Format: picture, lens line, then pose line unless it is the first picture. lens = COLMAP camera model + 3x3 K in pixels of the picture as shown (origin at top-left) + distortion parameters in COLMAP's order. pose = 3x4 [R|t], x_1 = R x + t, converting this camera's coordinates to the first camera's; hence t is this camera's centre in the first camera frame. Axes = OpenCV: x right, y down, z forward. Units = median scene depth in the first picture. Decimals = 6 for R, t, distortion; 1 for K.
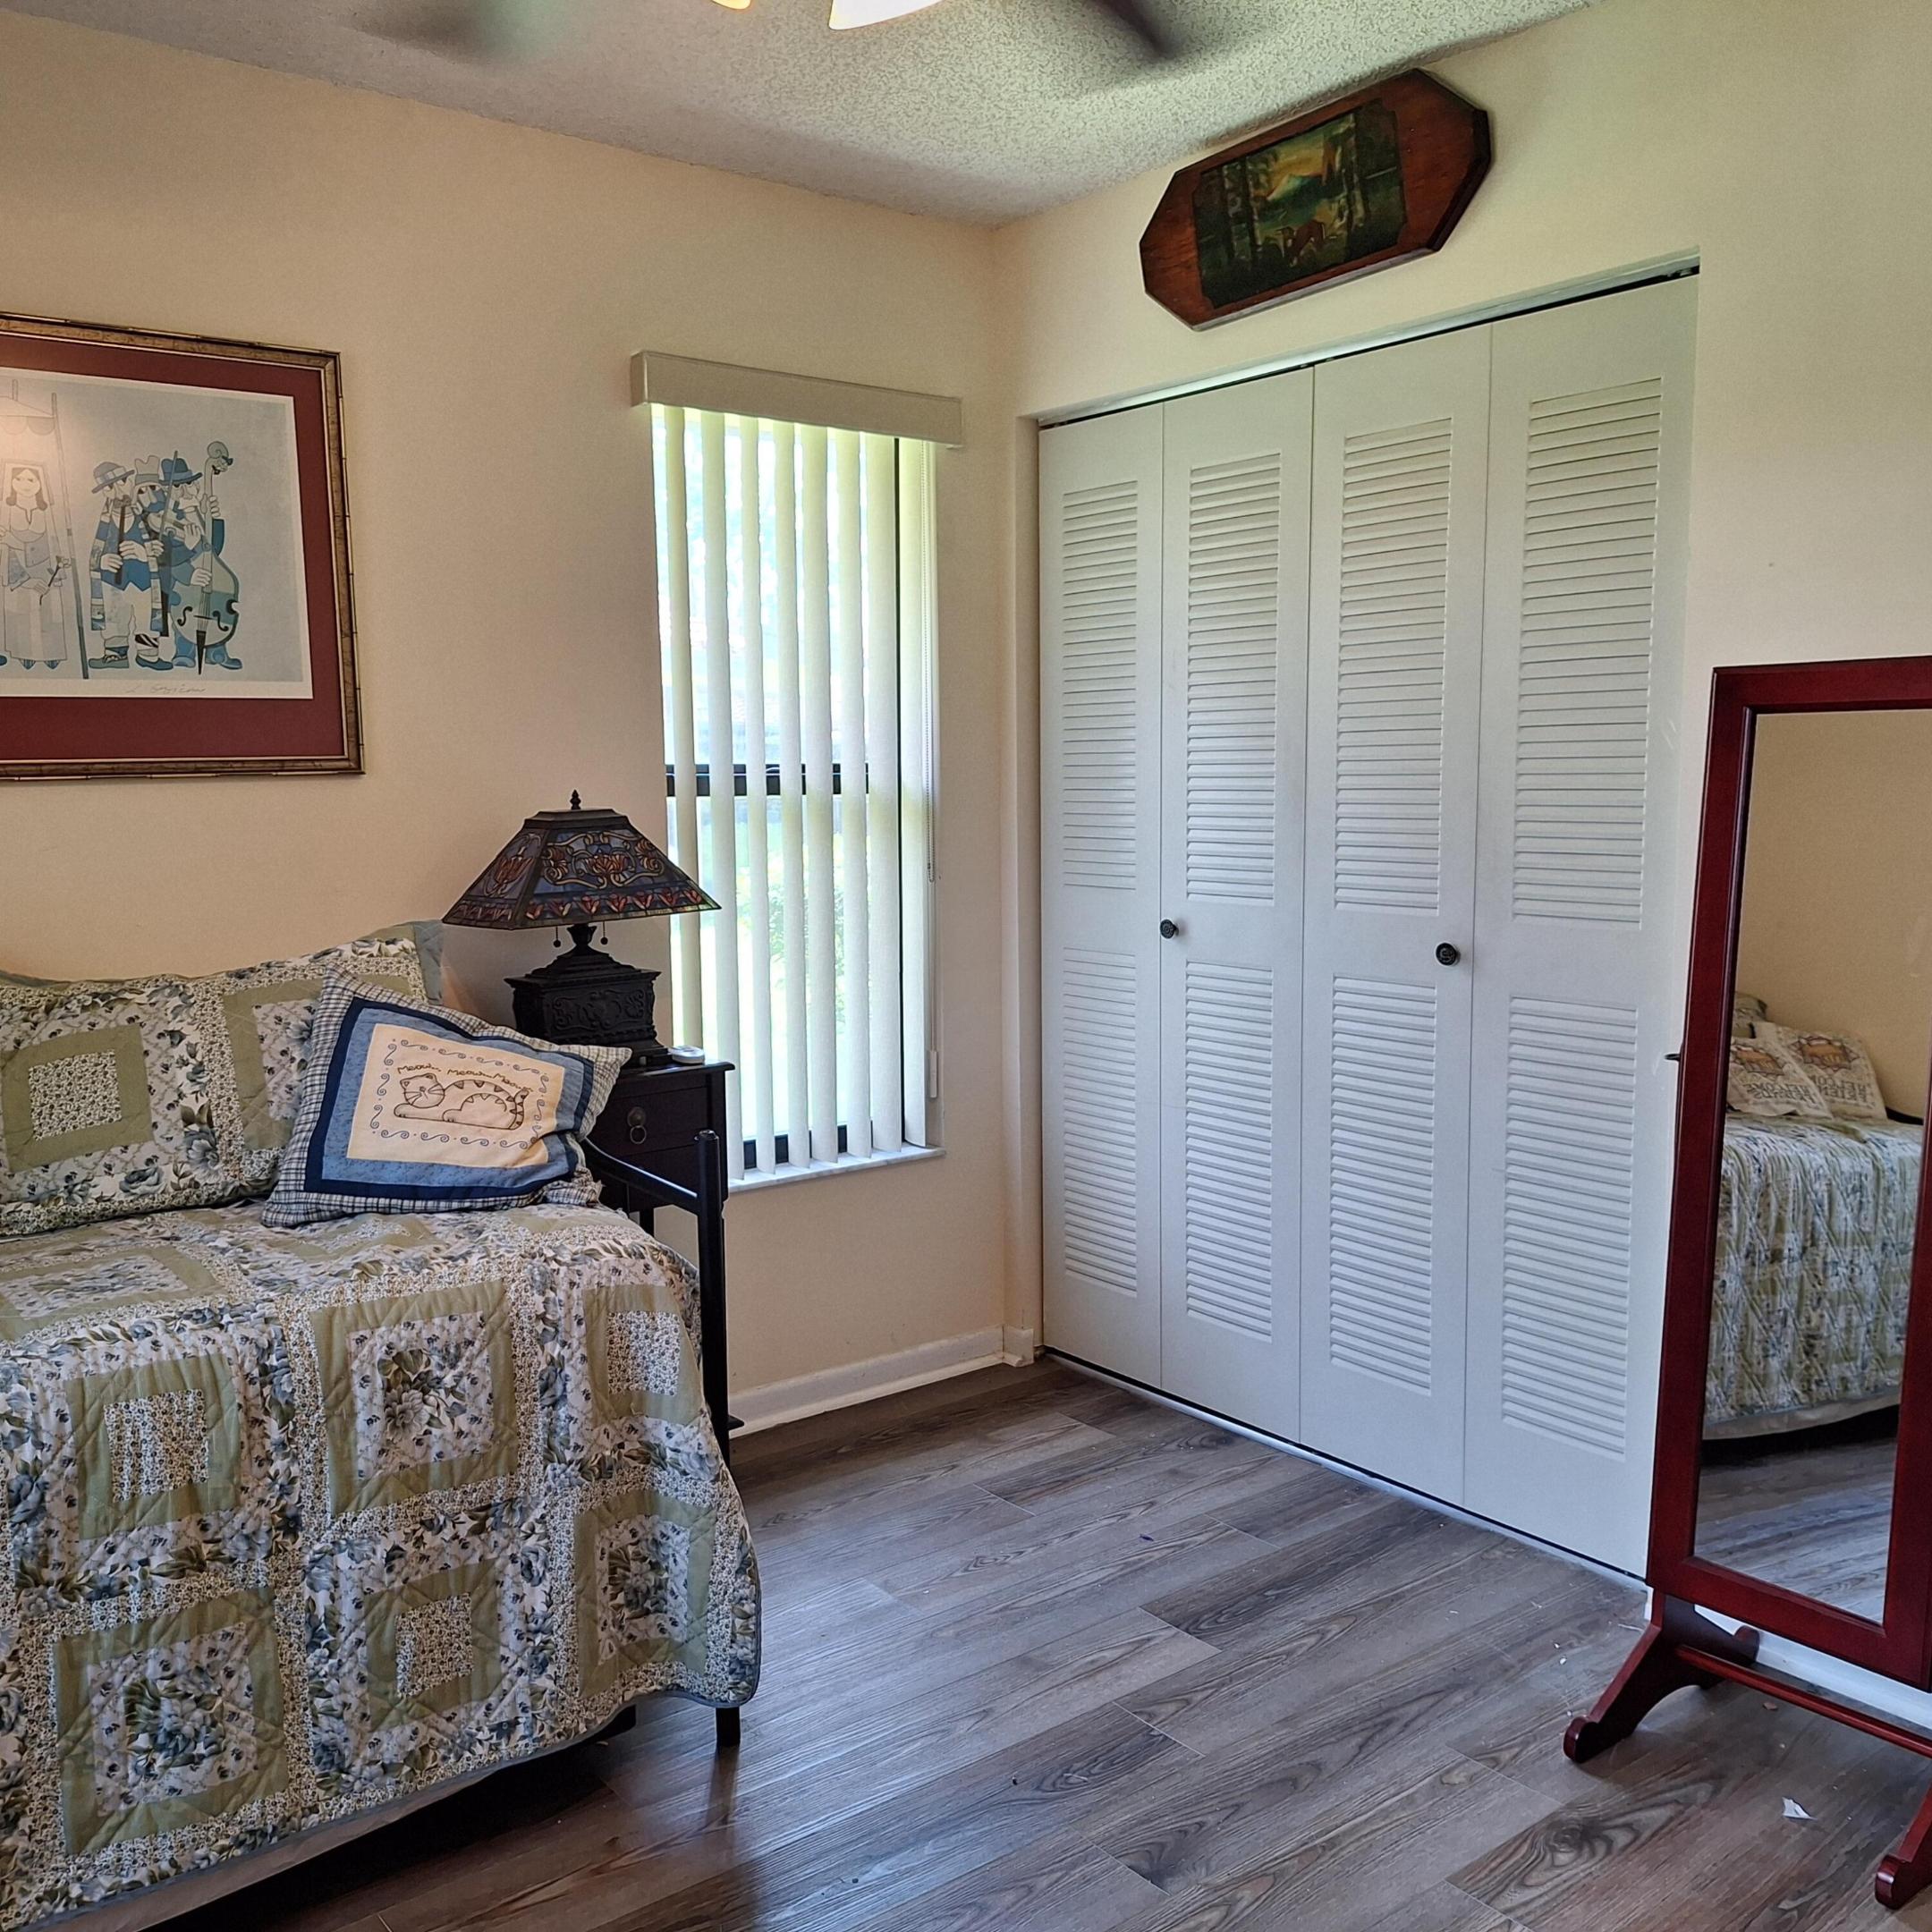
lens RADIAL K [[1716.1, 0, 966.0], [0, 1716.1, 966.0], [0, 0, 1]] dist [0.009509, -0.091656]
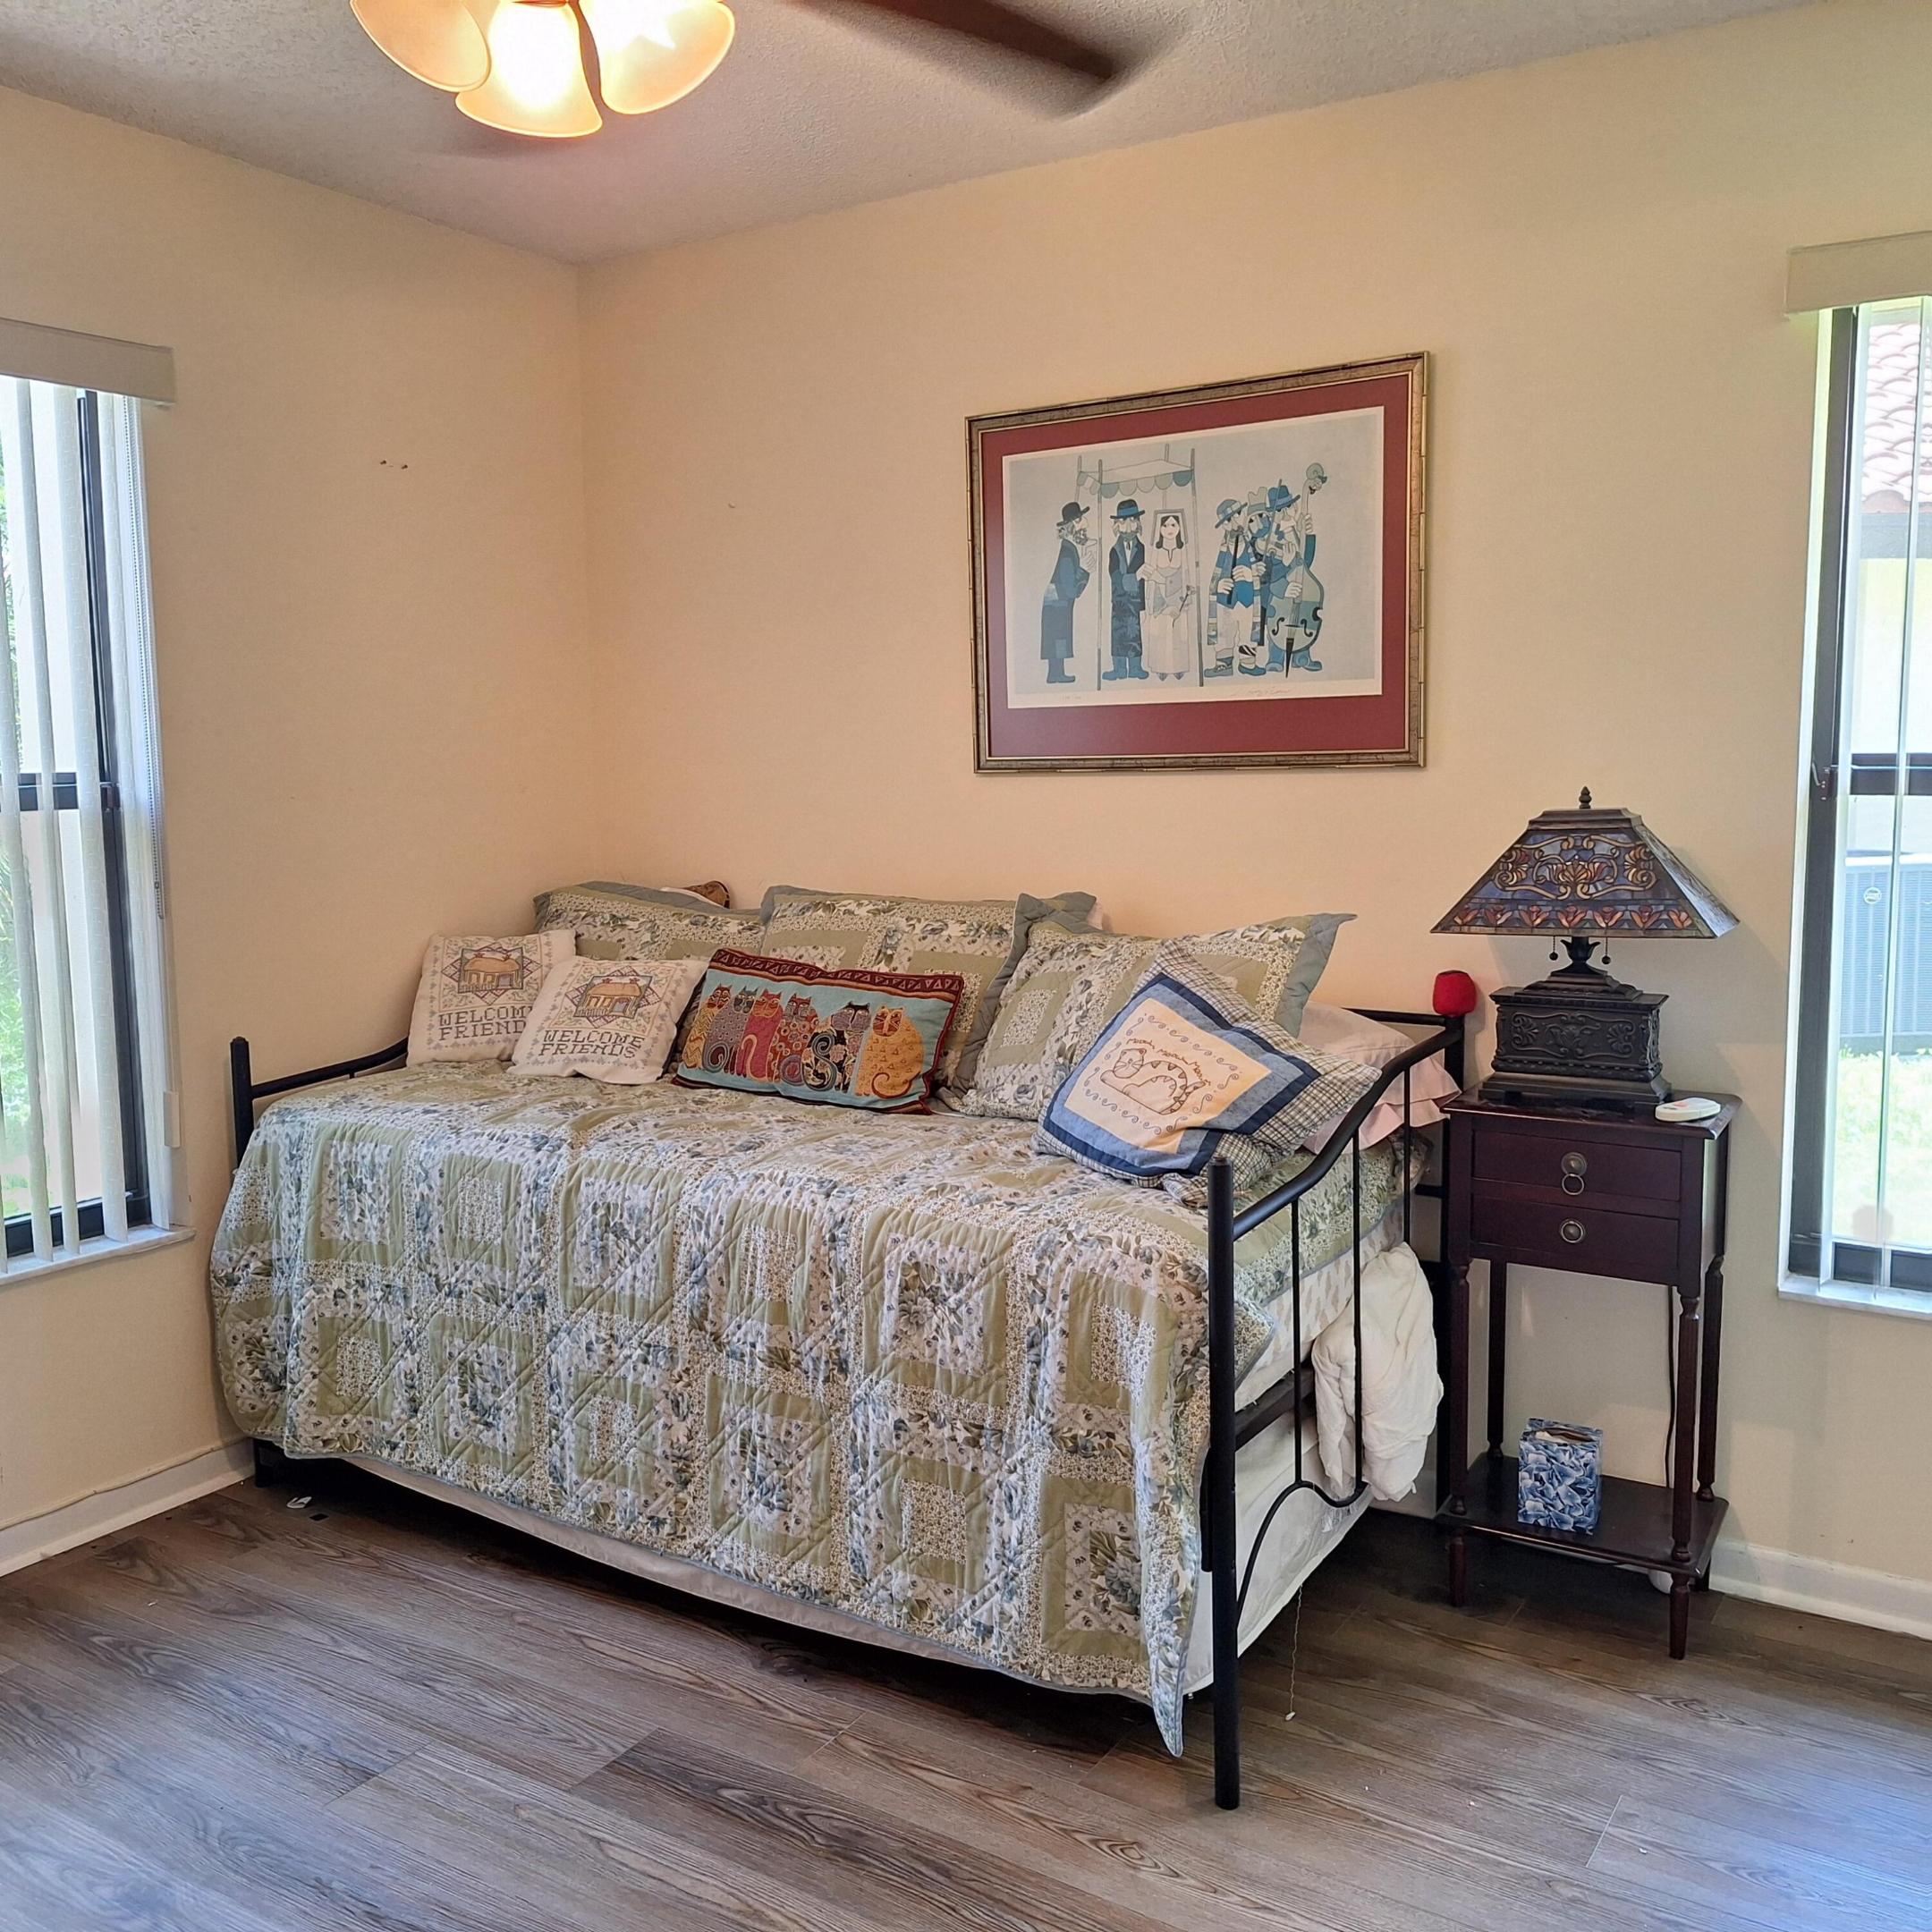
lens RADIAL K [[1693.5, 0, 966.2], [0, 1693.5, 947.8], [0, 0, 1]] dist [-0.005240, -0.016068]
pose [[0.324759, 0.107681, -0.939647, 0.706615], [-0.100098, 0.991831, 0.079065, -0.080674], [0.940485, 0.068380, 0.332885, 0.583358]]
